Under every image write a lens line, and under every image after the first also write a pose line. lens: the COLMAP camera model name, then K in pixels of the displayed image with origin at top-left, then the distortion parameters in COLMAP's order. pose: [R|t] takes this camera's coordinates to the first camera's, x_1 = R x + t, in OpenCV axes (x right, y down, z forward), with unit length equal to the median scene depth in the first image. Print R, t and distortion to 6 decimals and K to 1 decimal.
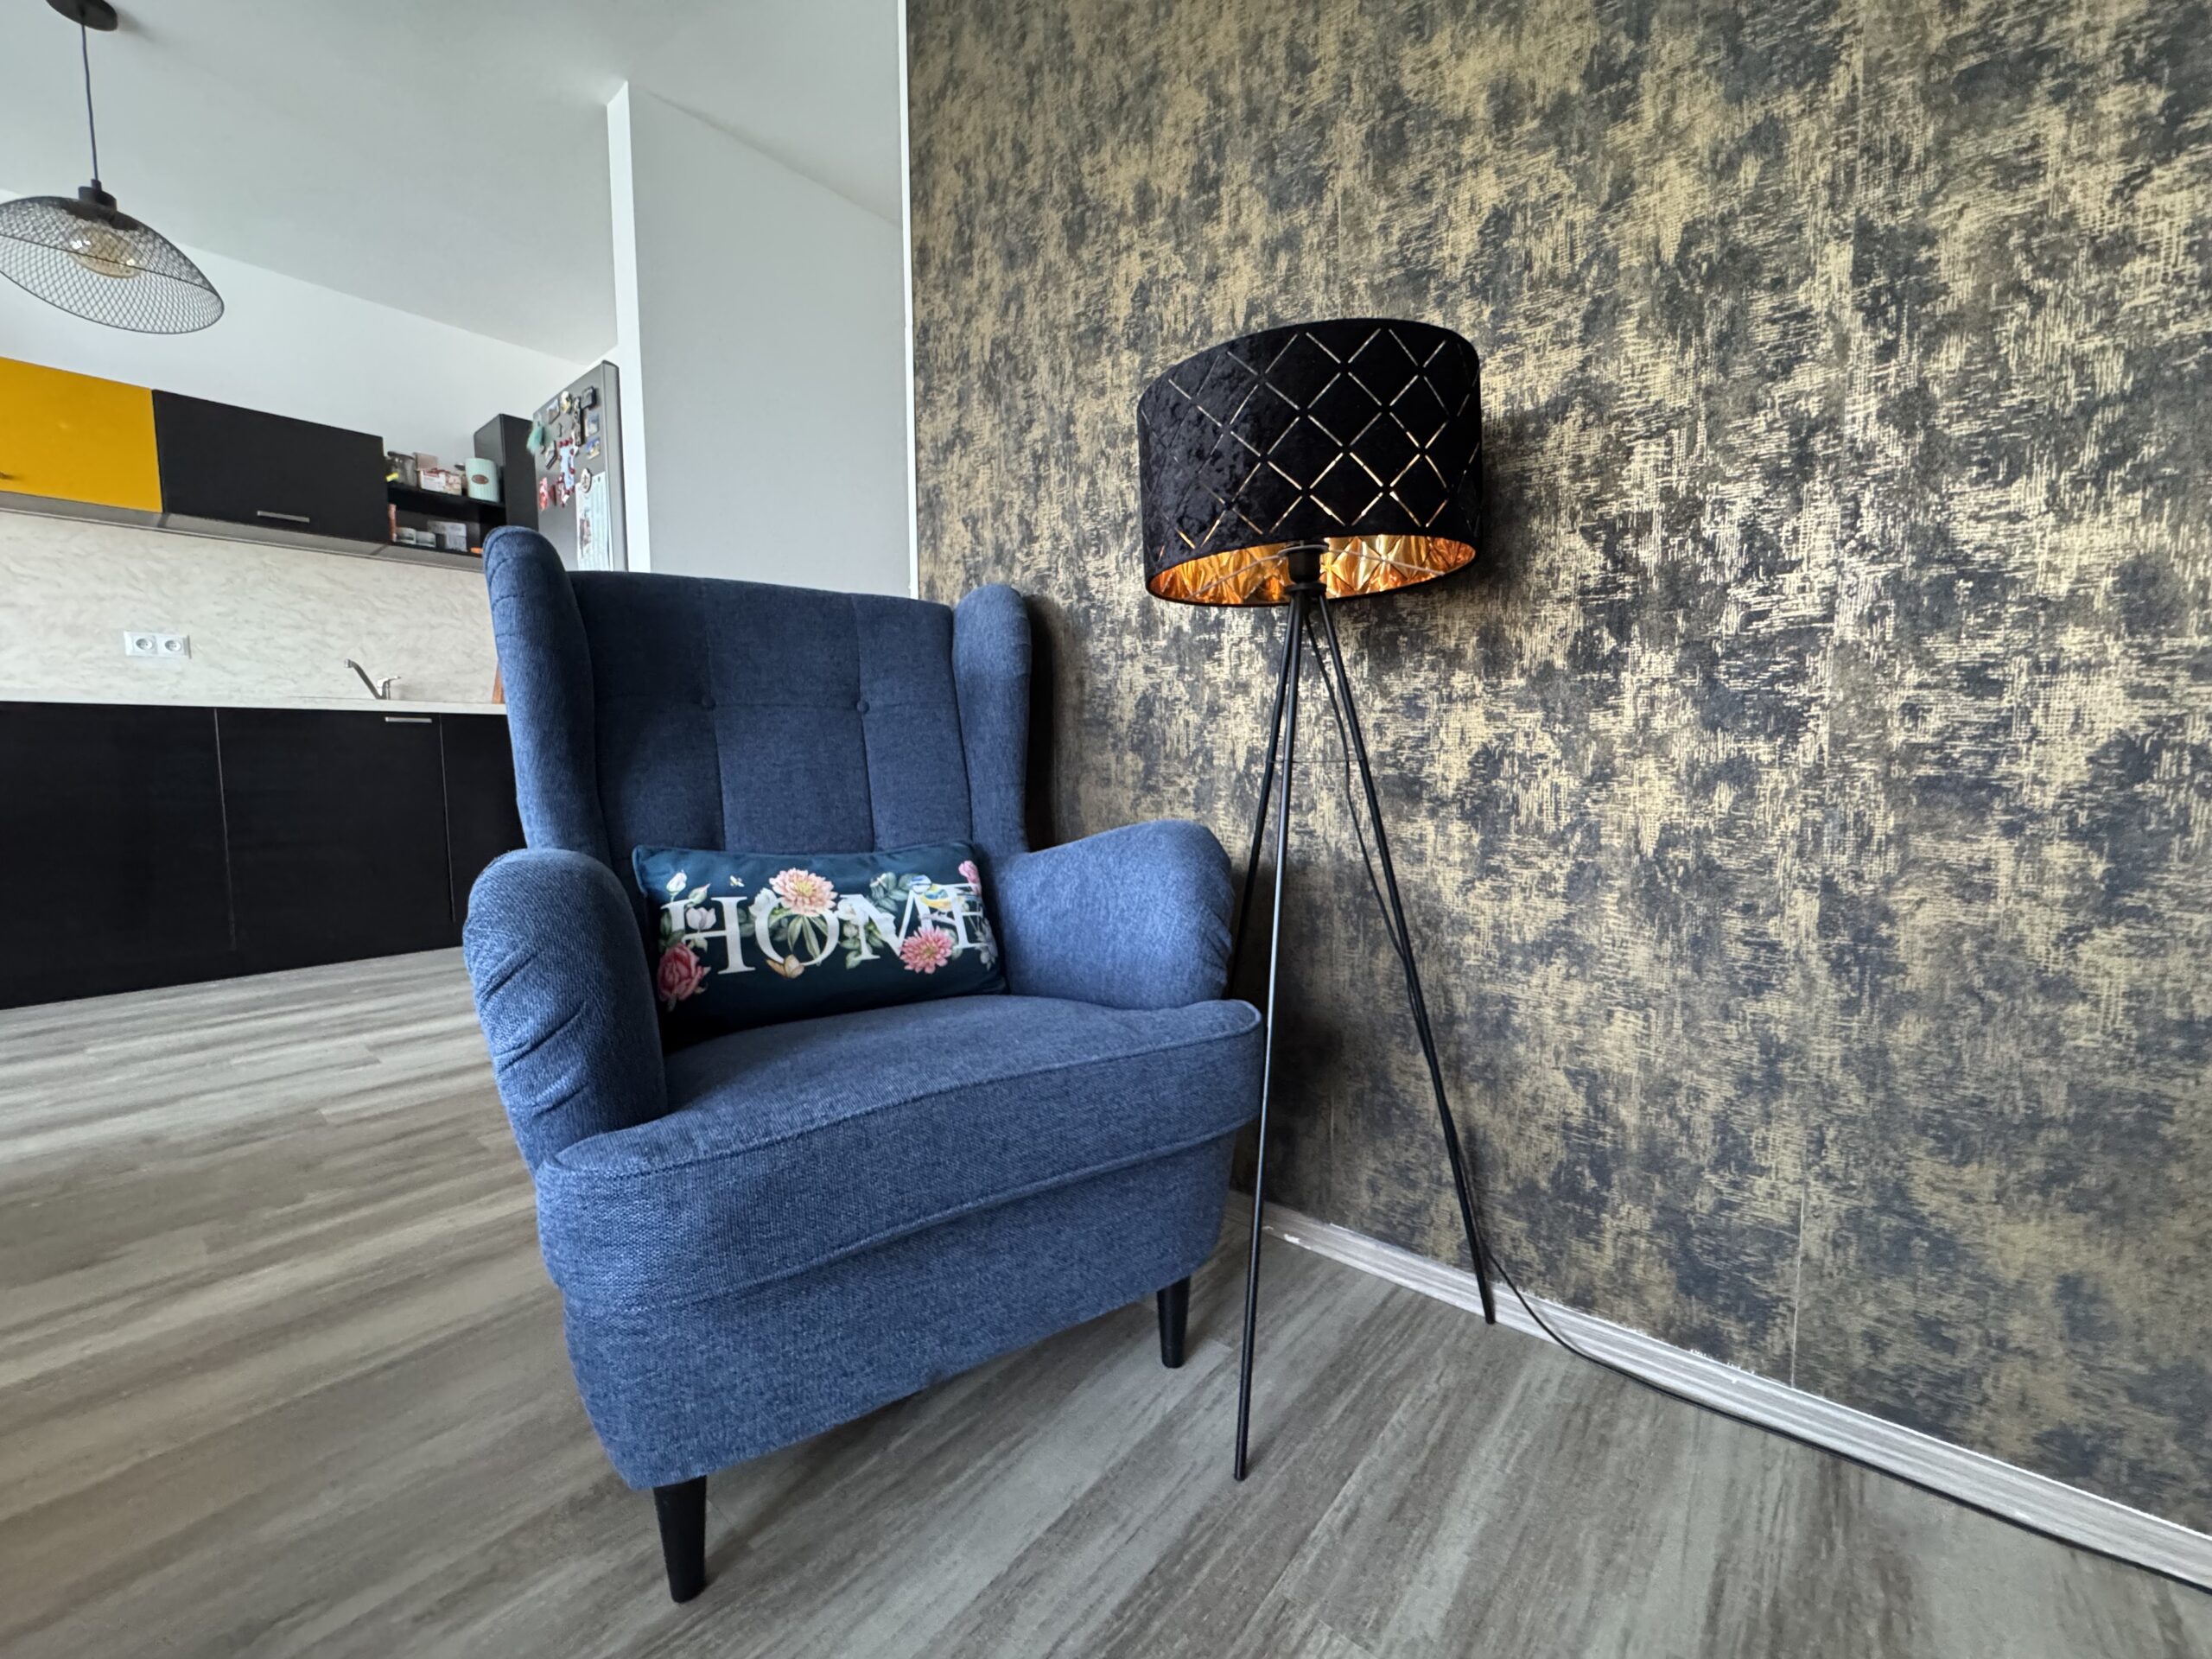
lens RADIAL K [[882.8, 0, 1109.3], [0, 882.8, 829.5], [0, 0, 1]] dist [-0.000448, -0.000343]
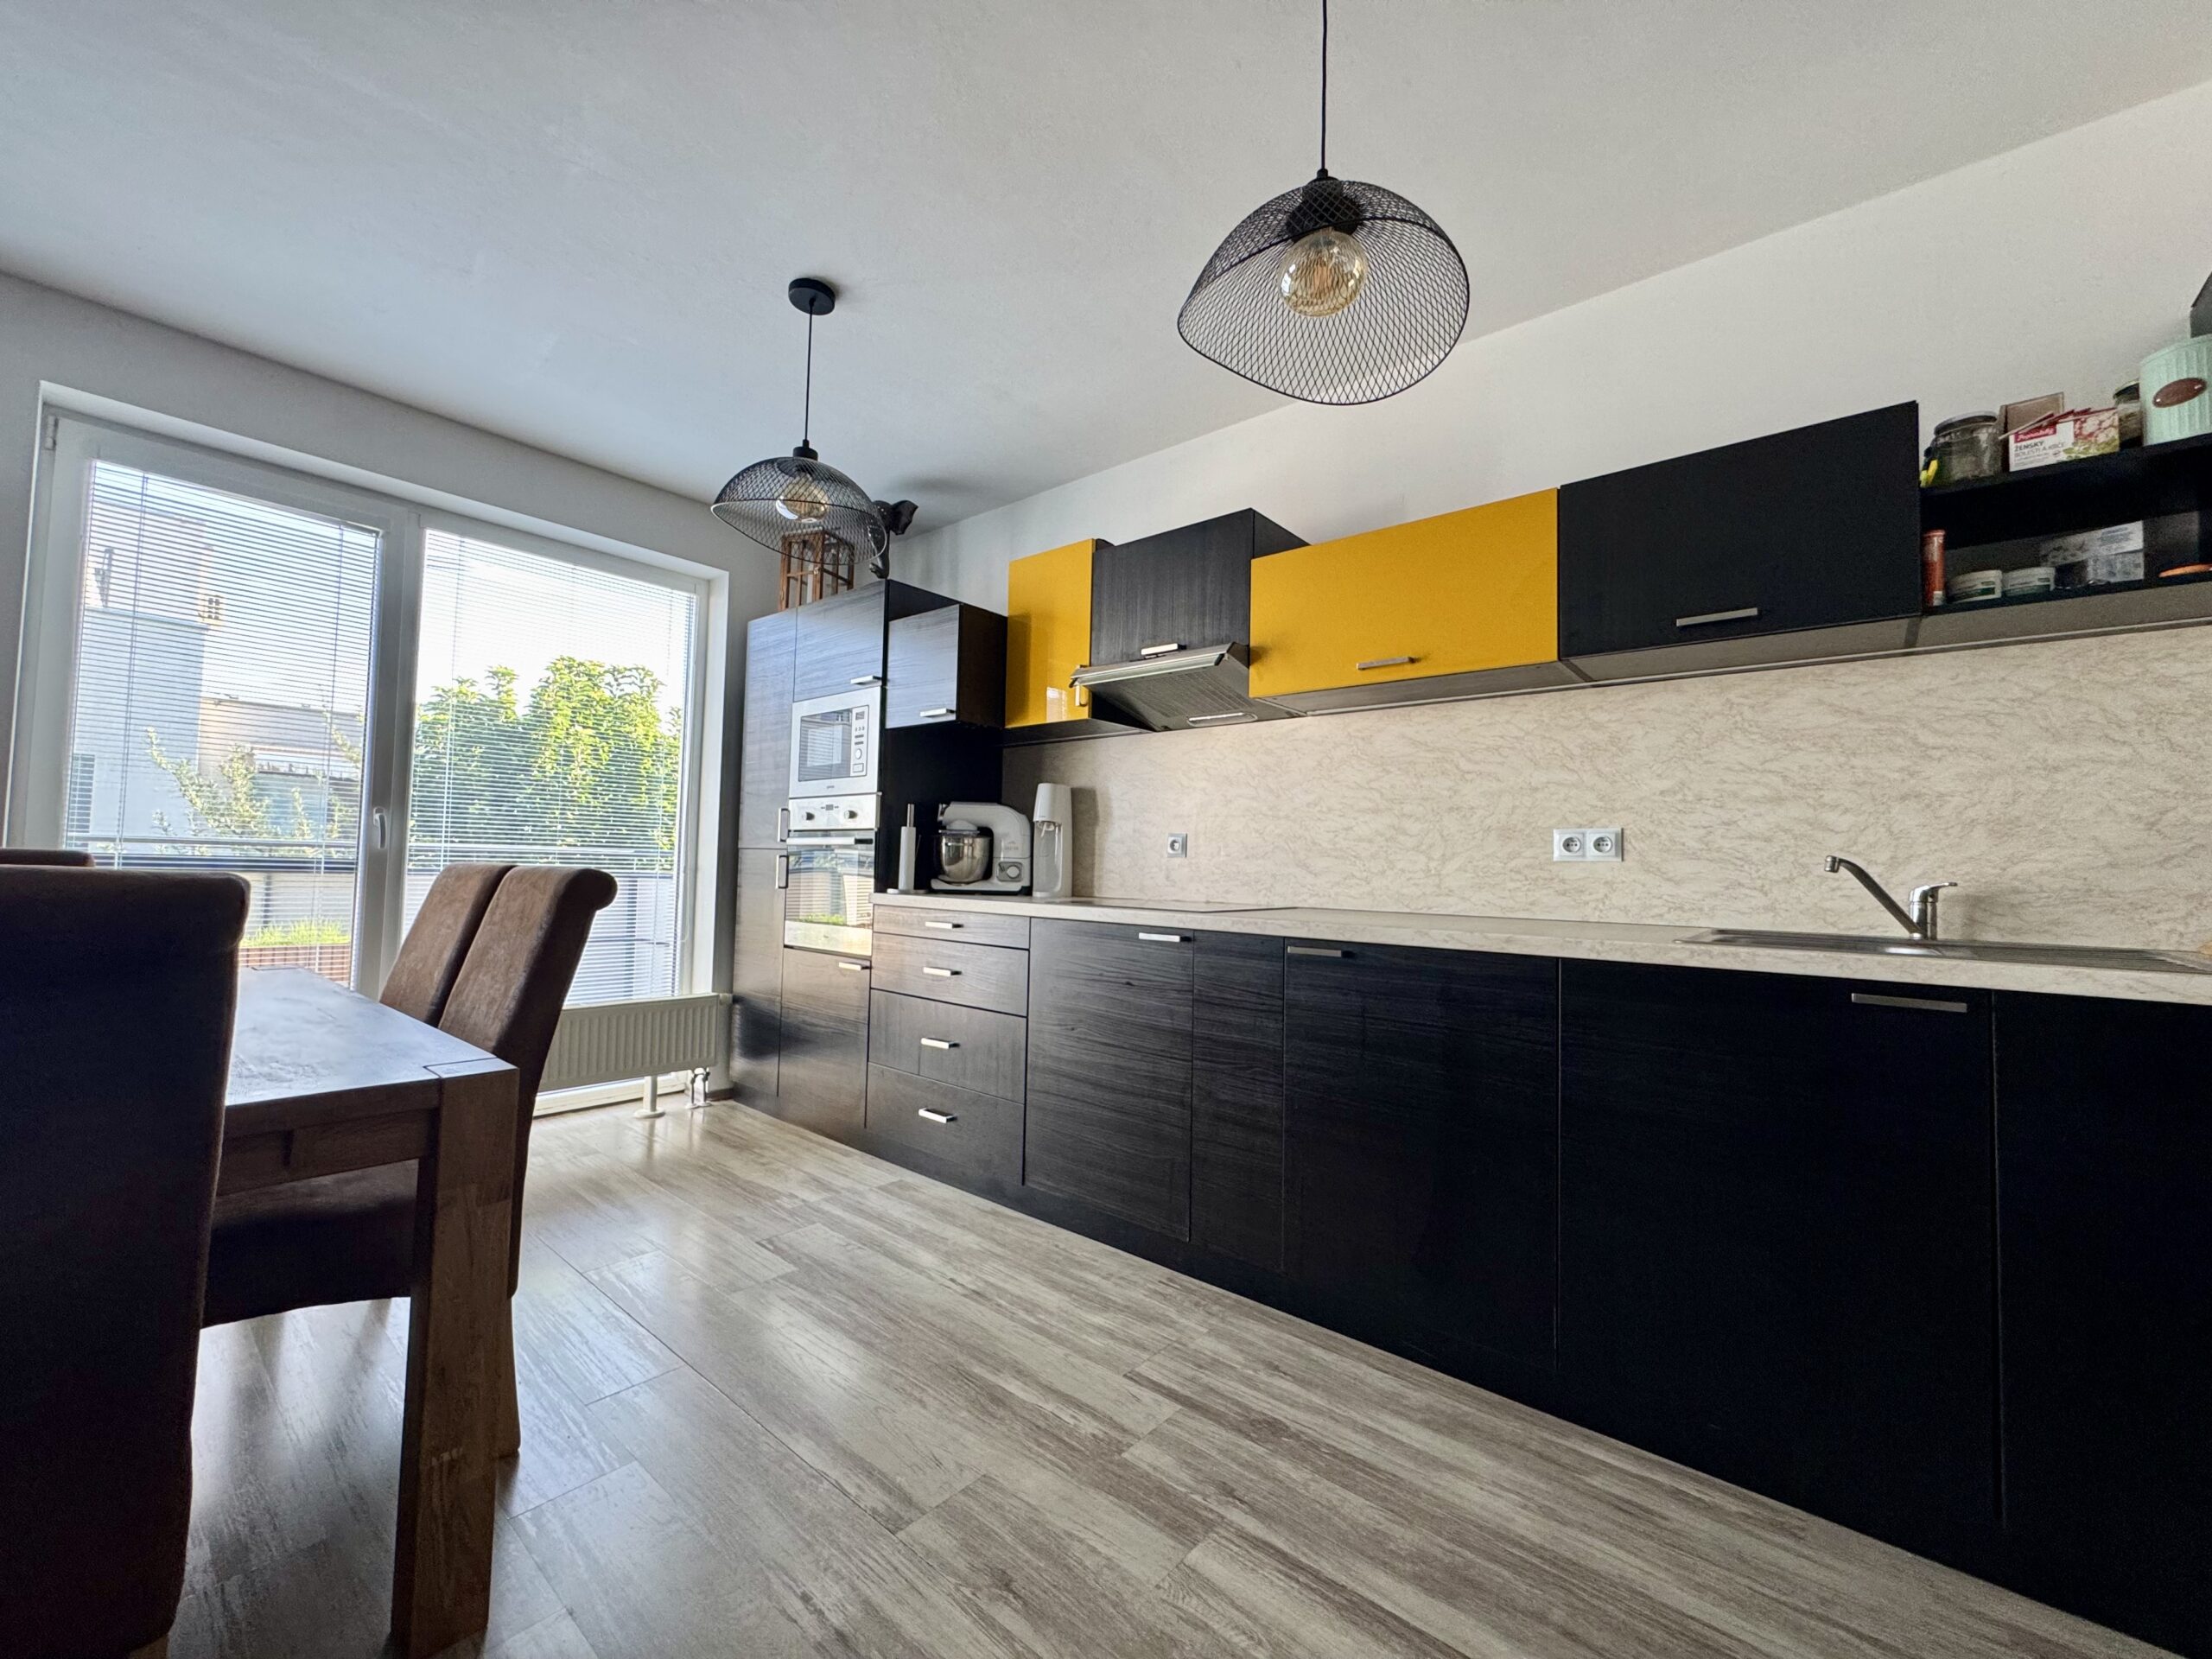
lens RADIAL K [[882.8, 0, 1109.3], [0, 882.8, 829.5], [0, 0, 1]] dist [-0.000448, -0.000343]
pose [[-0.011317, -0.039296, -0.999164, -0.350363], [-0.106454, 0.993596, -0.037871, -0.147530], [0.994253, 0.105936, -0.015428, 0.601820]]
